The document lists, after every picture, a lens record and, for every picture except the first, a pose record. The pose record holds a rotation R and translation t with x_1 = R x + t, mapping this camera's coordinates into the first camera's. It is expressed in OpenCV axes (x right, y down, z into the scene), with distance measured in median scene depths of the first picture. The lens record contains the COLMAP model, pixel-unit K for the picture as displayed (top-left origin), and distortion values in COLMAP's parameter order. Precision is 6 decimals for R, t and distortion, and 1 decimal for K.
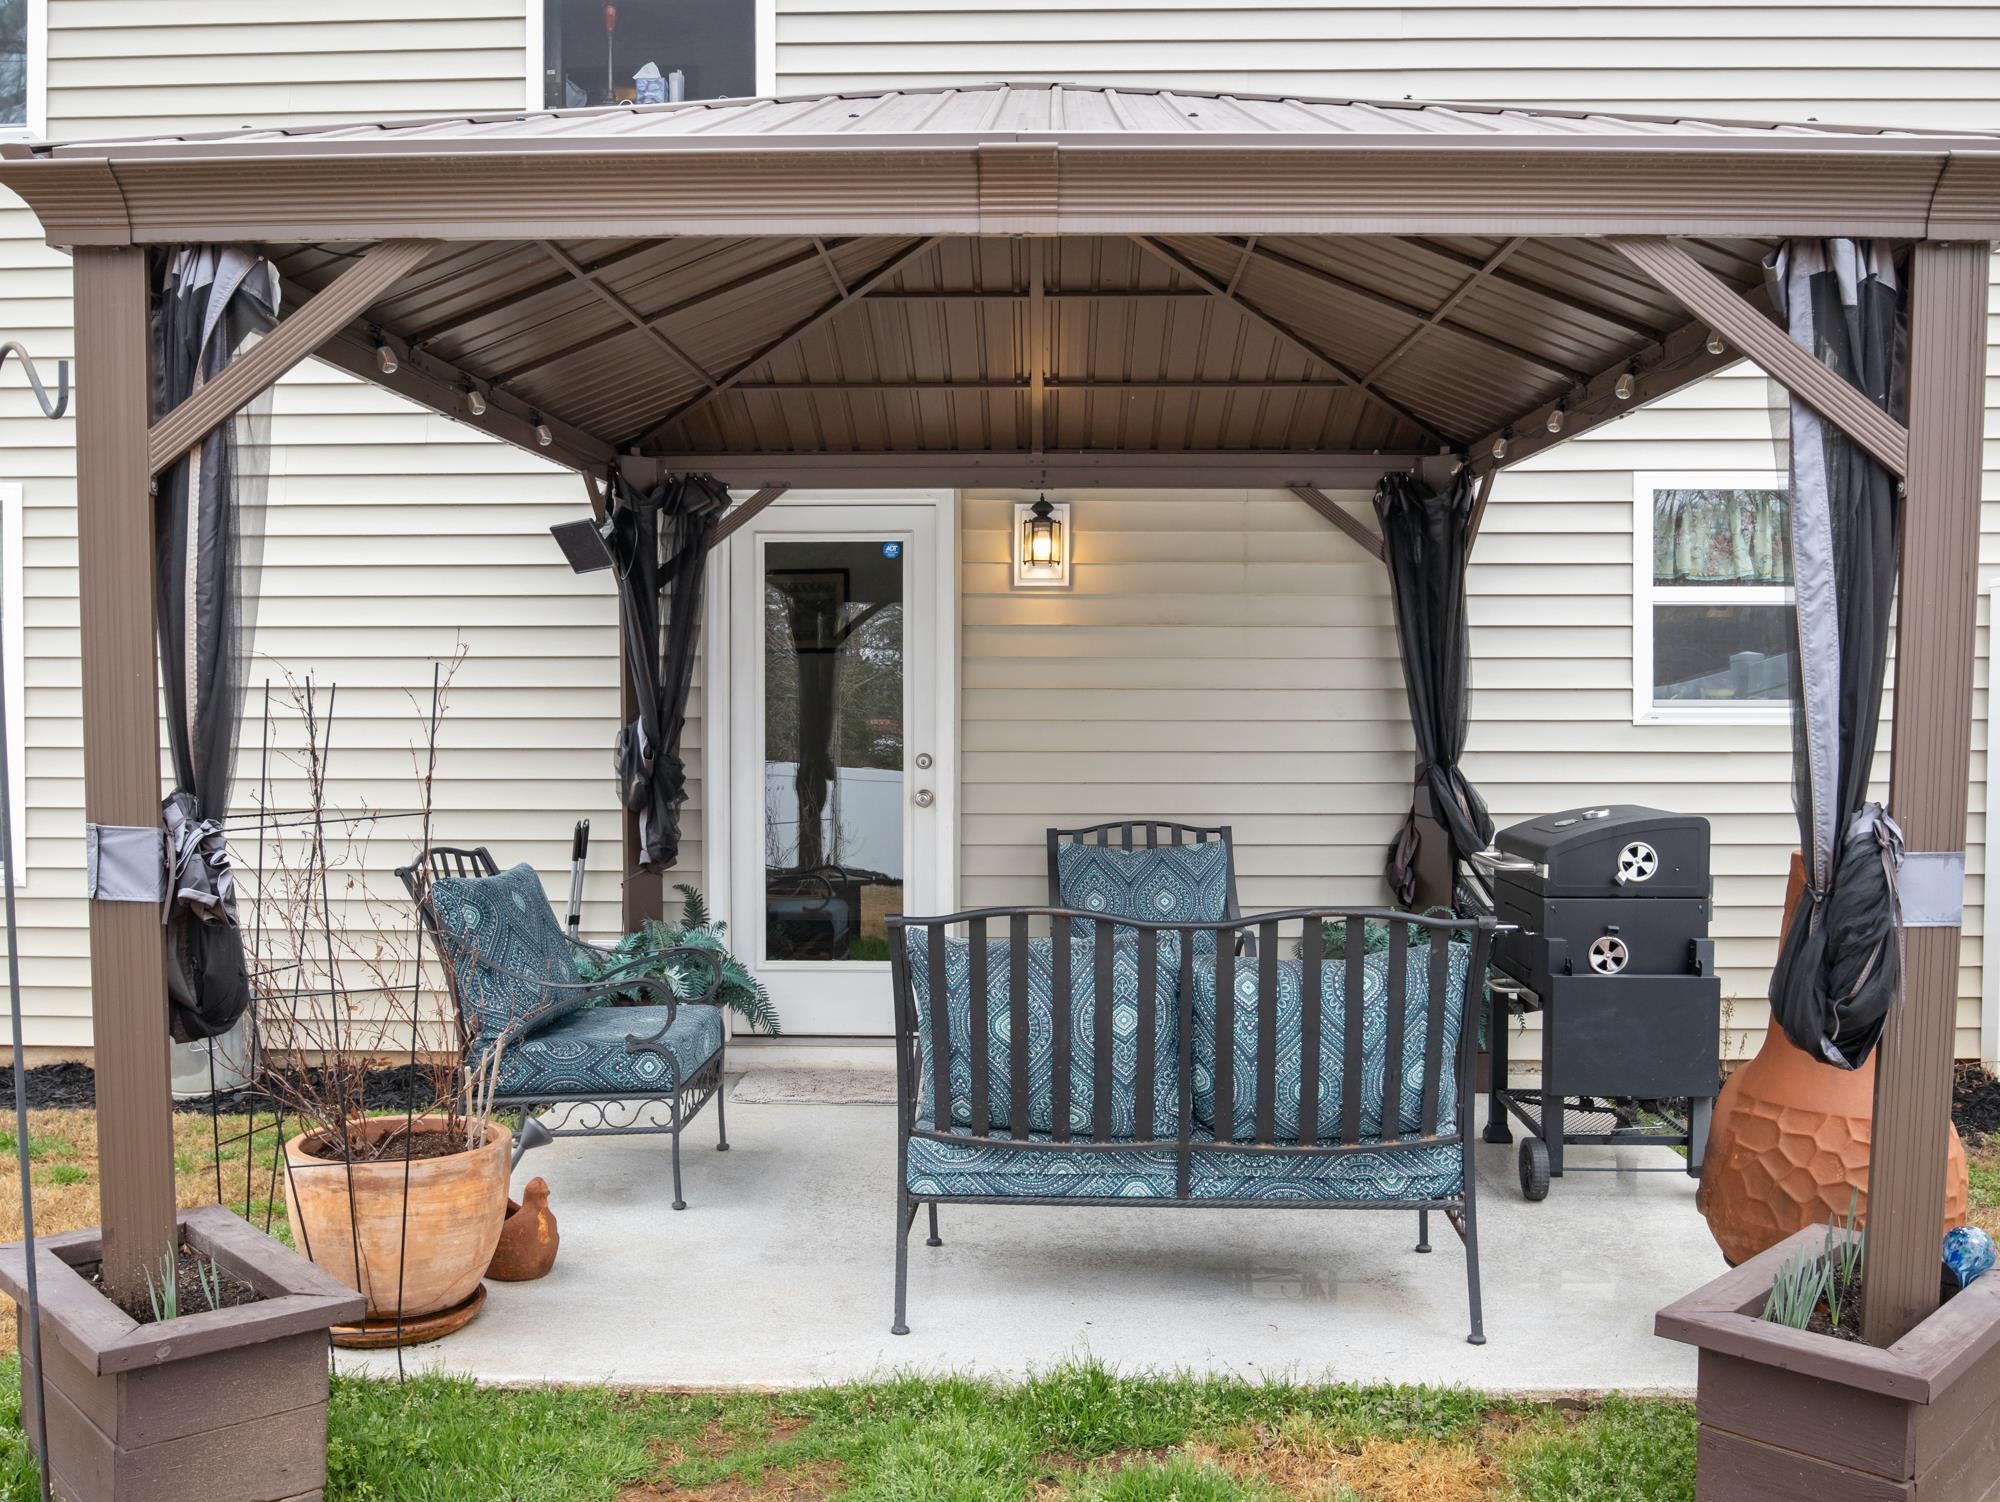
lens RADIAL K [[1677.4, 0, 989.5], [0, 1677.4, 756.5], [0, 0, 1]] dist [-0.017682, -0.018147]
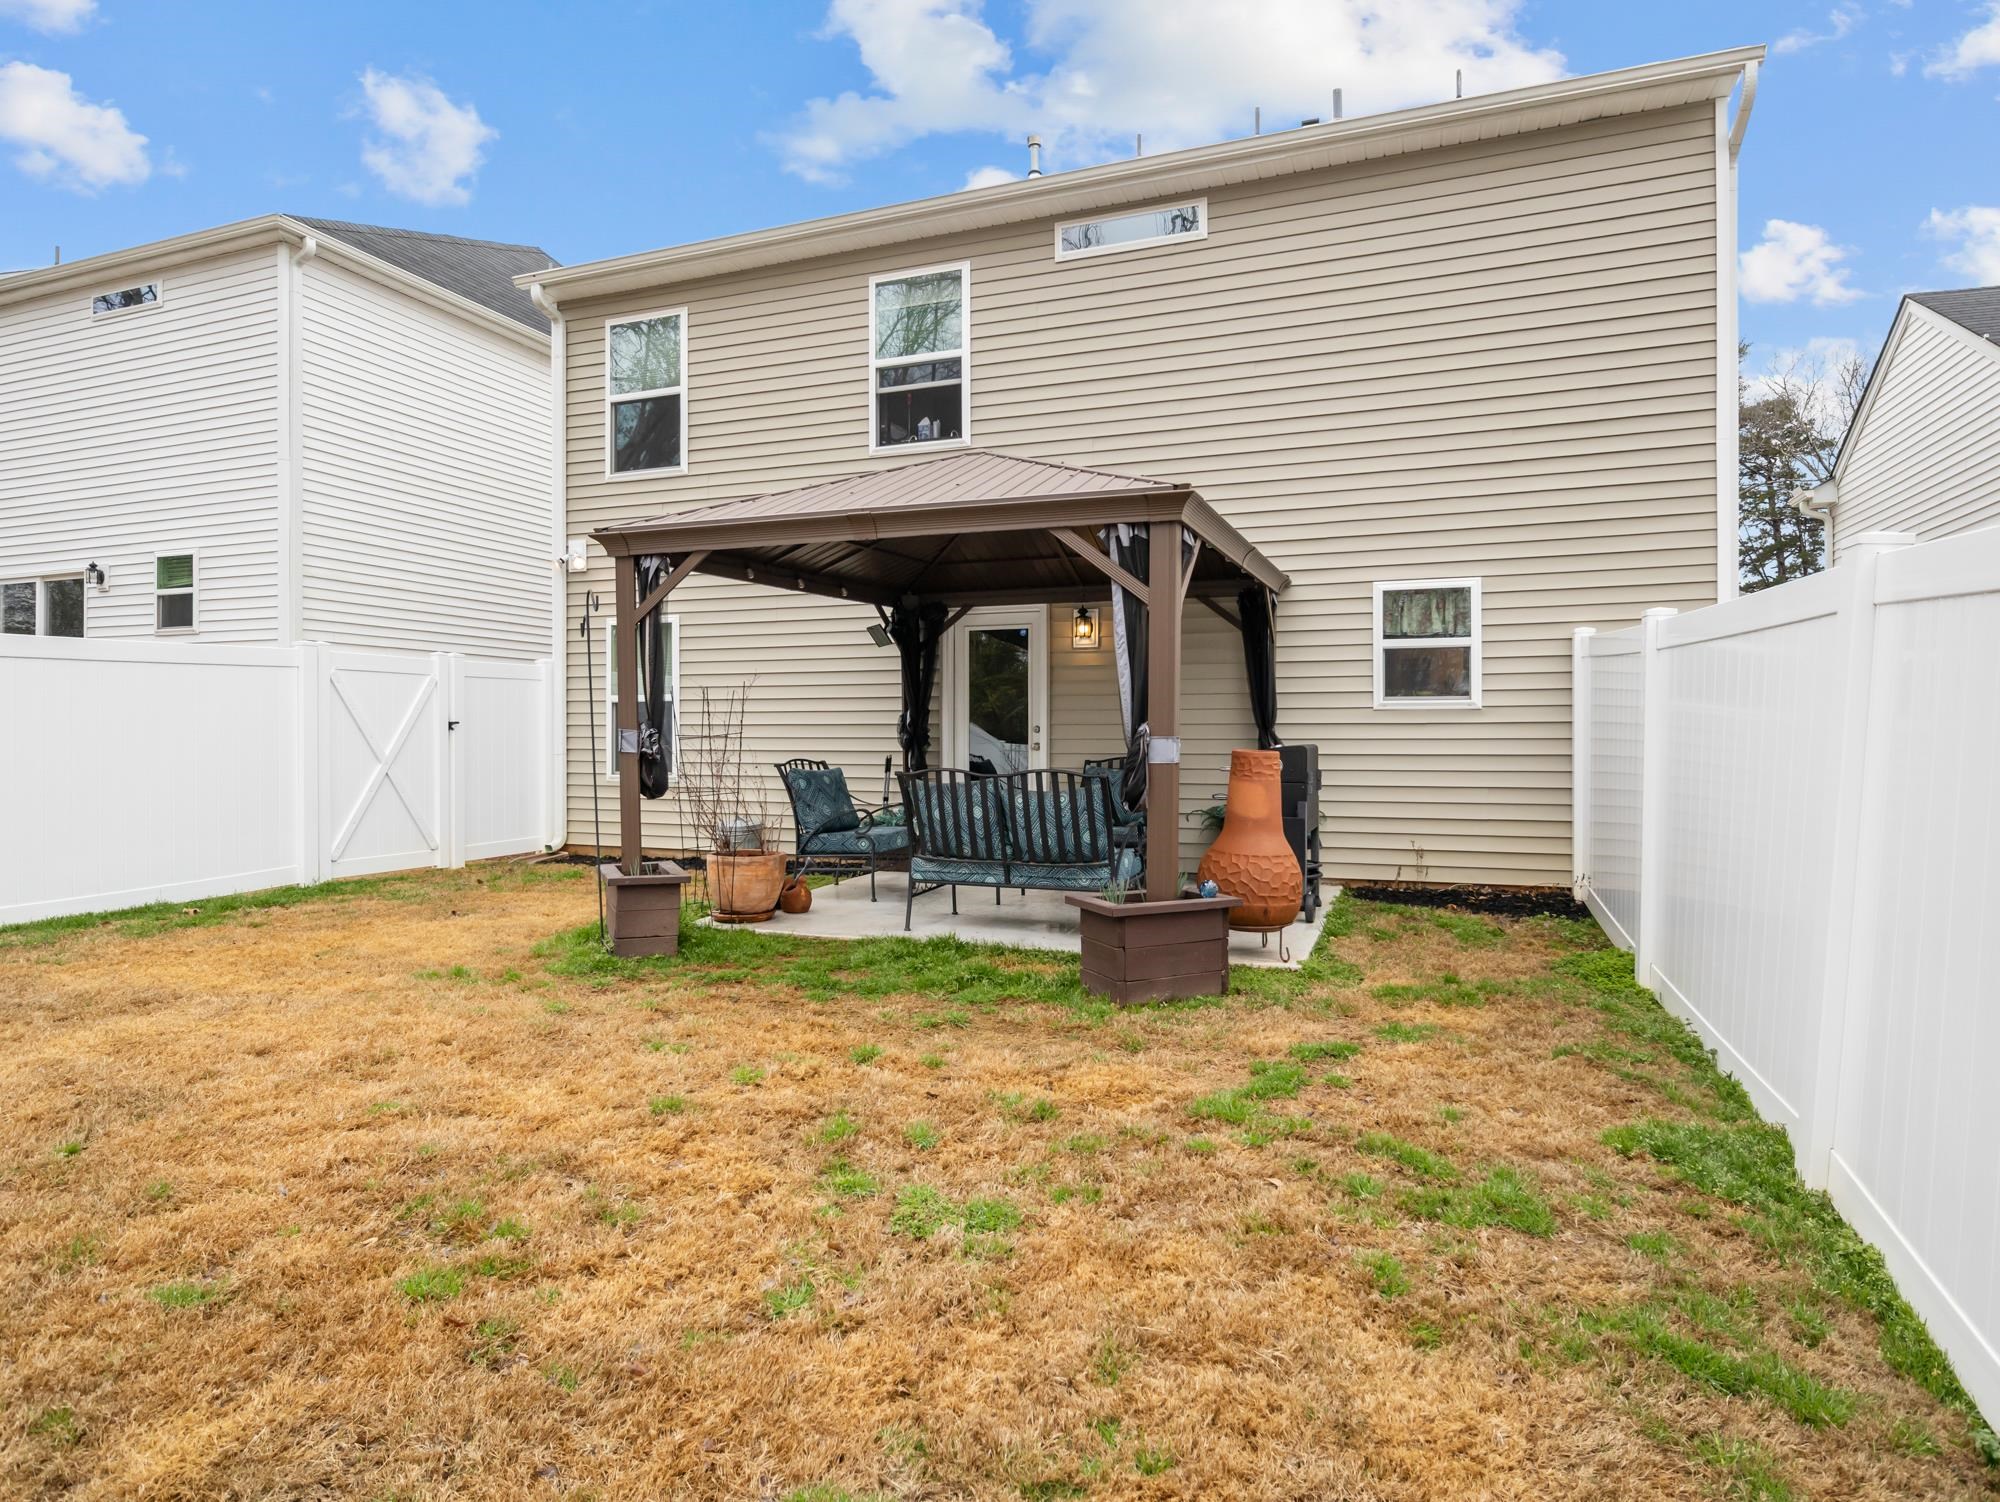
lens RADIAL K [[1080.7, 0, 1012.3], [0, 1080.7, 740.5], [0, 0, 1]] dist [-0.006748, -0.000128]
pose [[0.950134, 0.000993, -0.311840, 0.400838], [-0.005957, 0.999870, -0.014967, 0.041569], [0.311785, 0.016078, 0.950017, -0.366581]]
